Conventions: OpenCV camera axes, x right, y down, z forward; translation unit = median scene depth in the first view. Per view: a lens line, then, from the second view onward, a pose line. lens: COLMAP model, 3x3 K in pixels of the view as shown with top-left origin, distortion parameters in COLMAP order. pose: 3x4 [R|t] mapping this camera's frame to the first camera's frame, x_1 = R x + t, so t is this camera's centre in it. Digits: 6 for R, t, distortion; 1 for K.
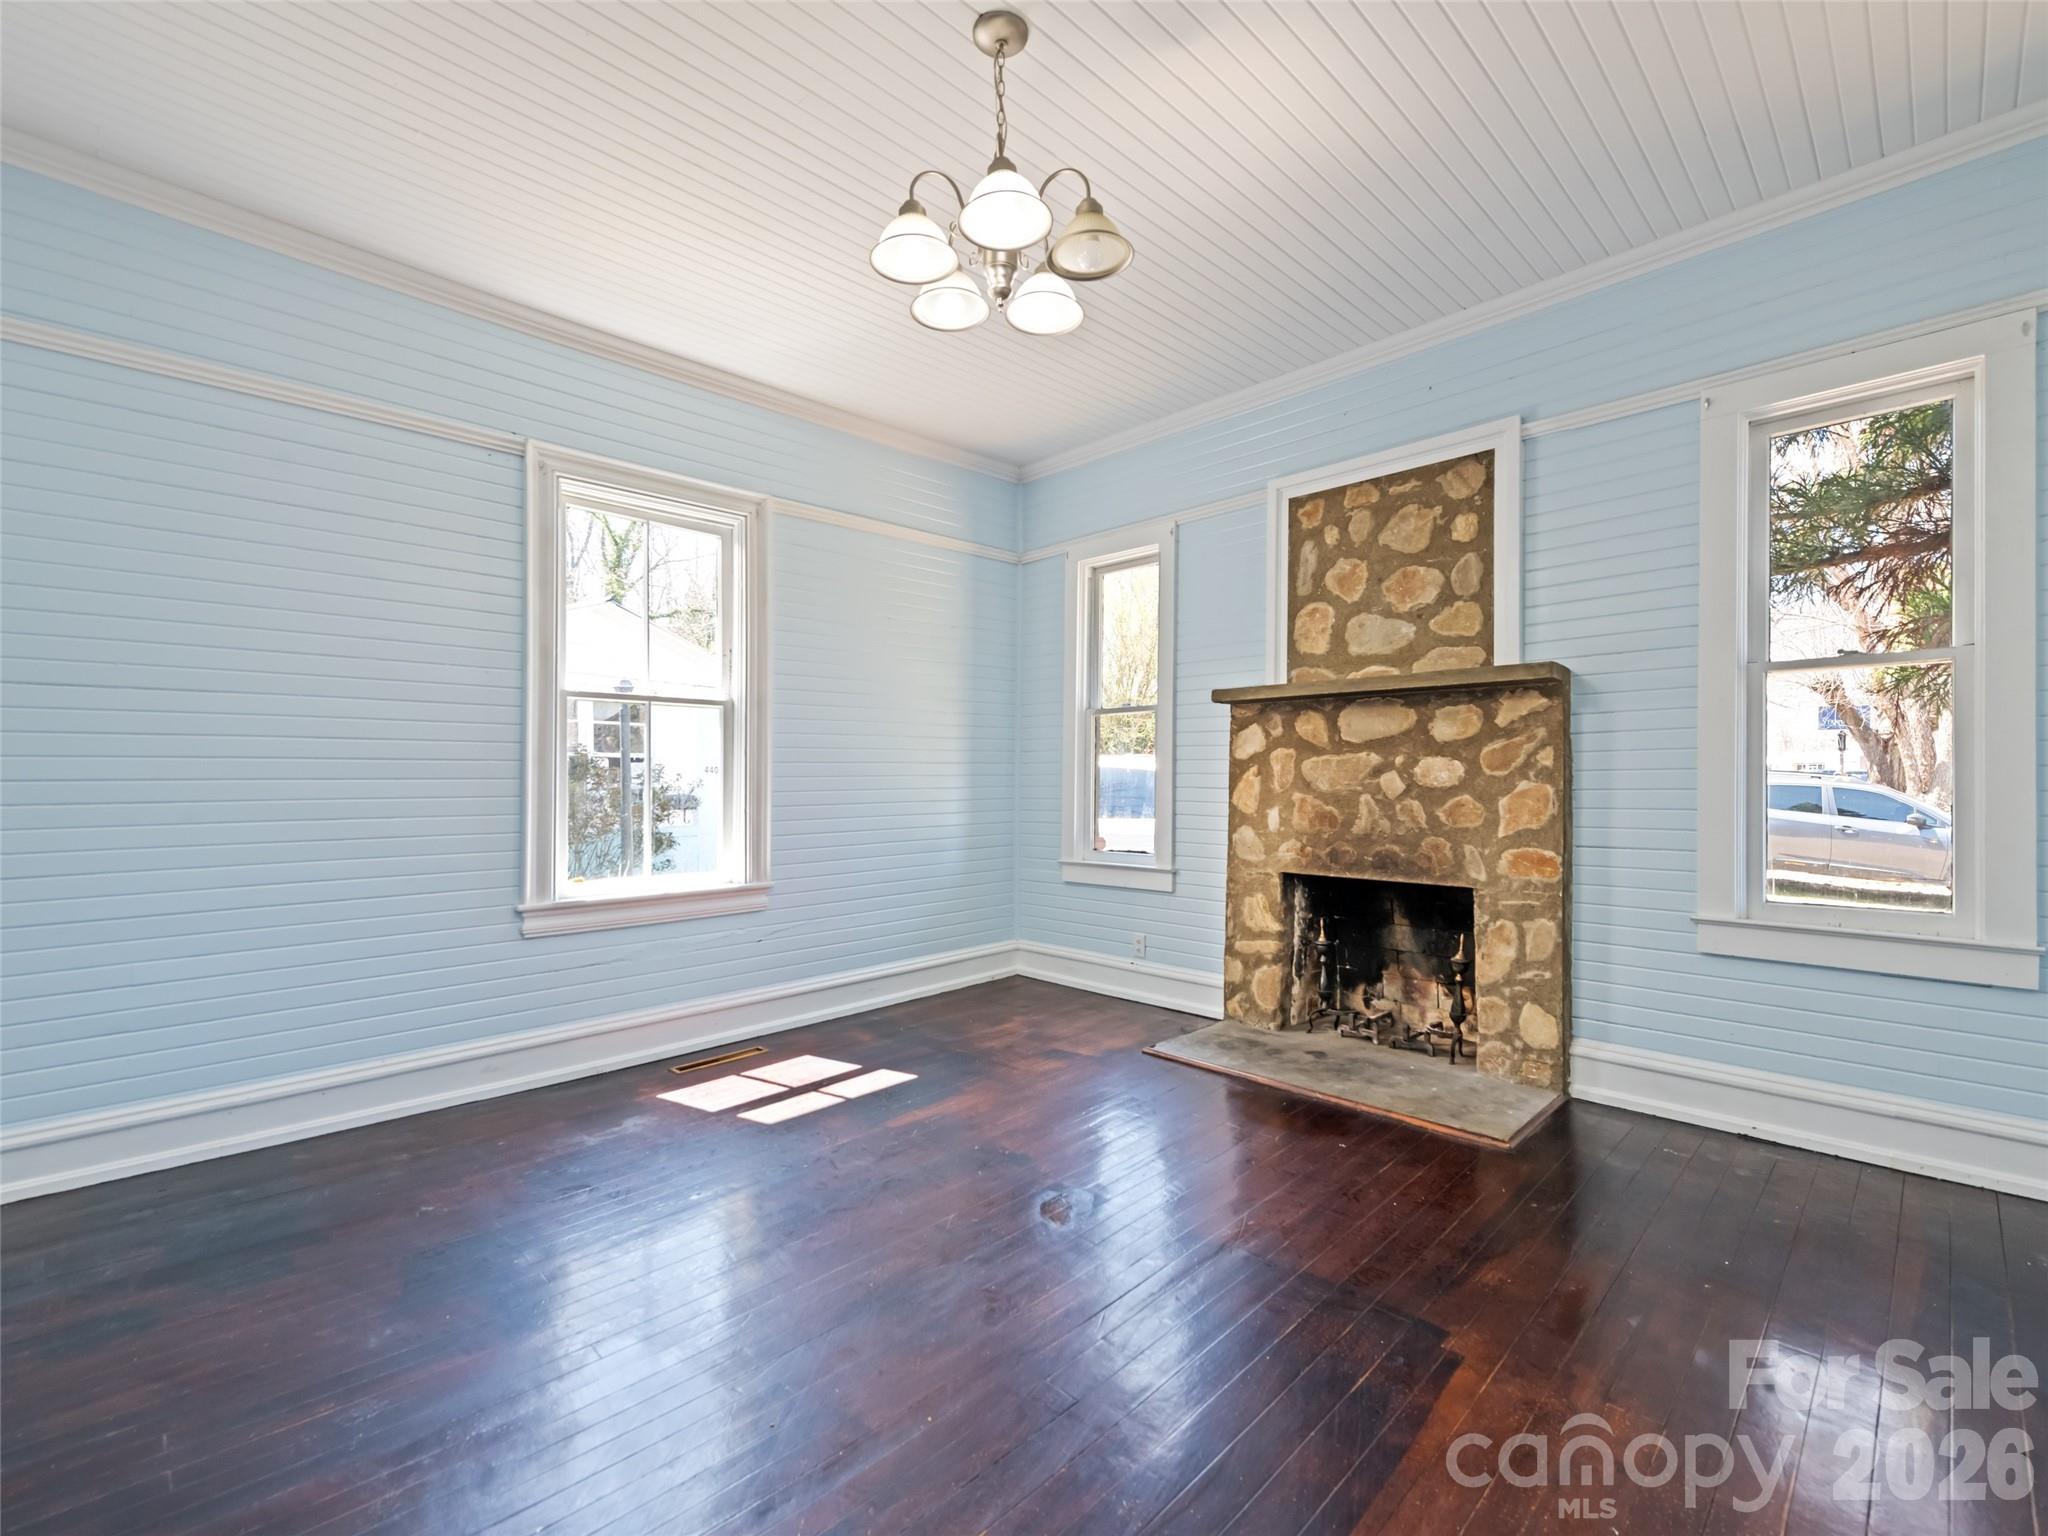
lens RADIAL K [[925.1, 0, 1025.4], [0, 925.1, 776.7], [0, 0, 1]] dist [0.001270, 0.000043]
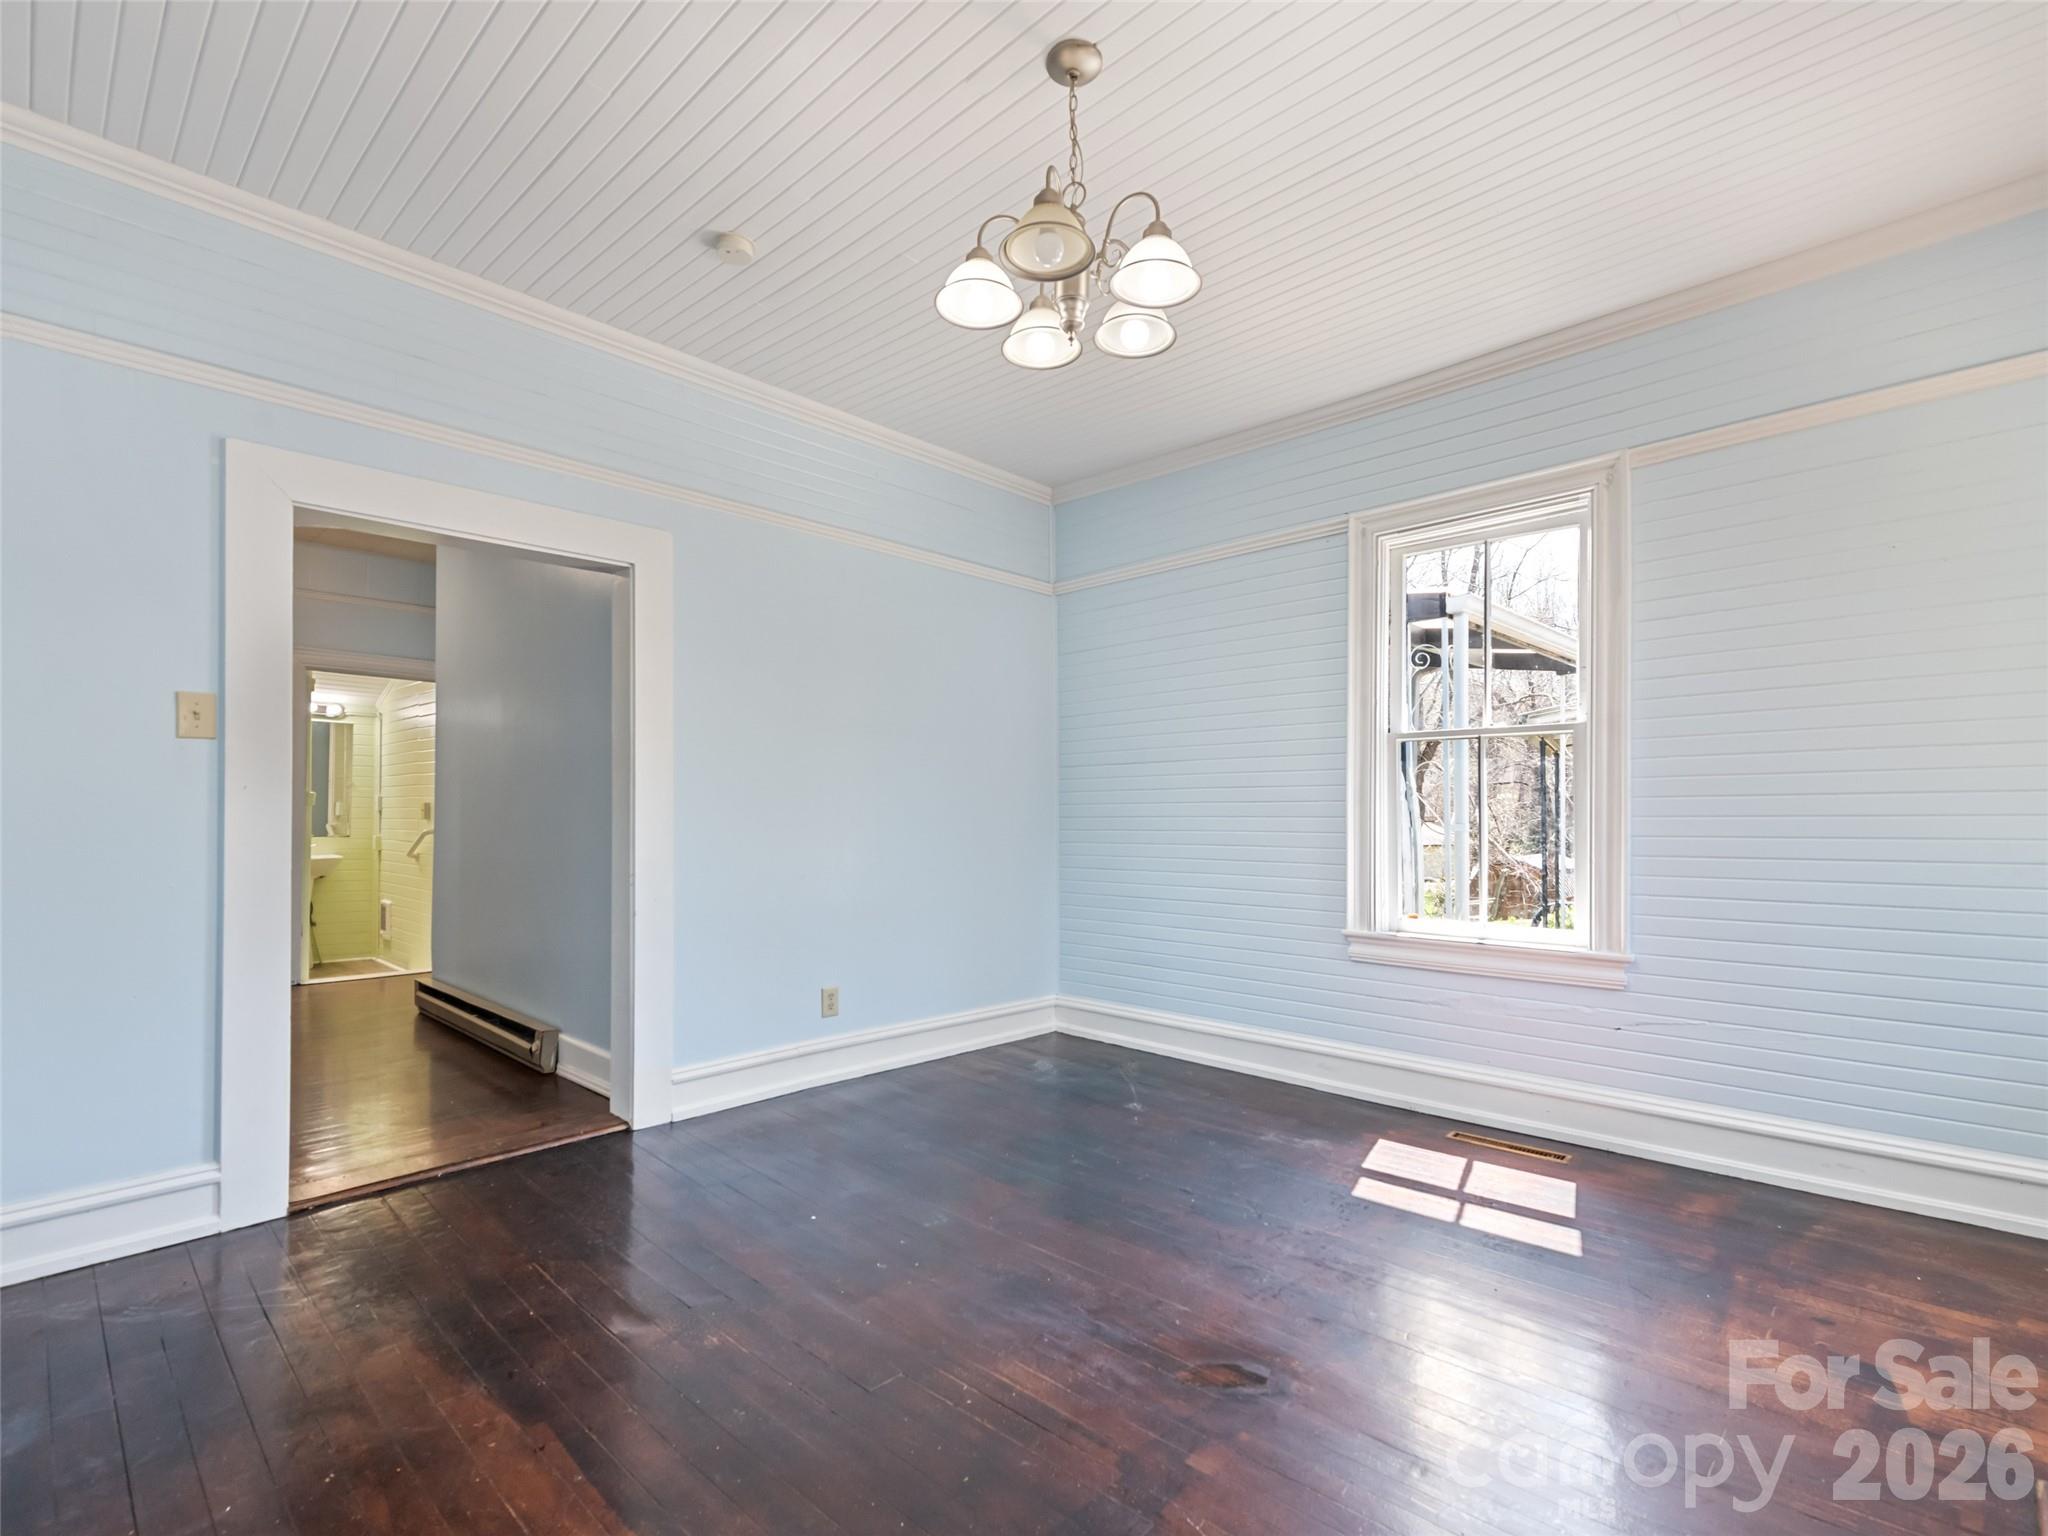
lens RADIAL K [[925.1, 0, 1032.9], [0, 925.1, 807.1], [0, 0, 1]] dist [0.001270, 0.000043]
pose [[0.028342, -0.005440, -0.999583, 0.599780], [-0.001745, 0.999983, -0.005491, -0.004040], [0.999597, 0.001900, 0.028332, 0.619341]]
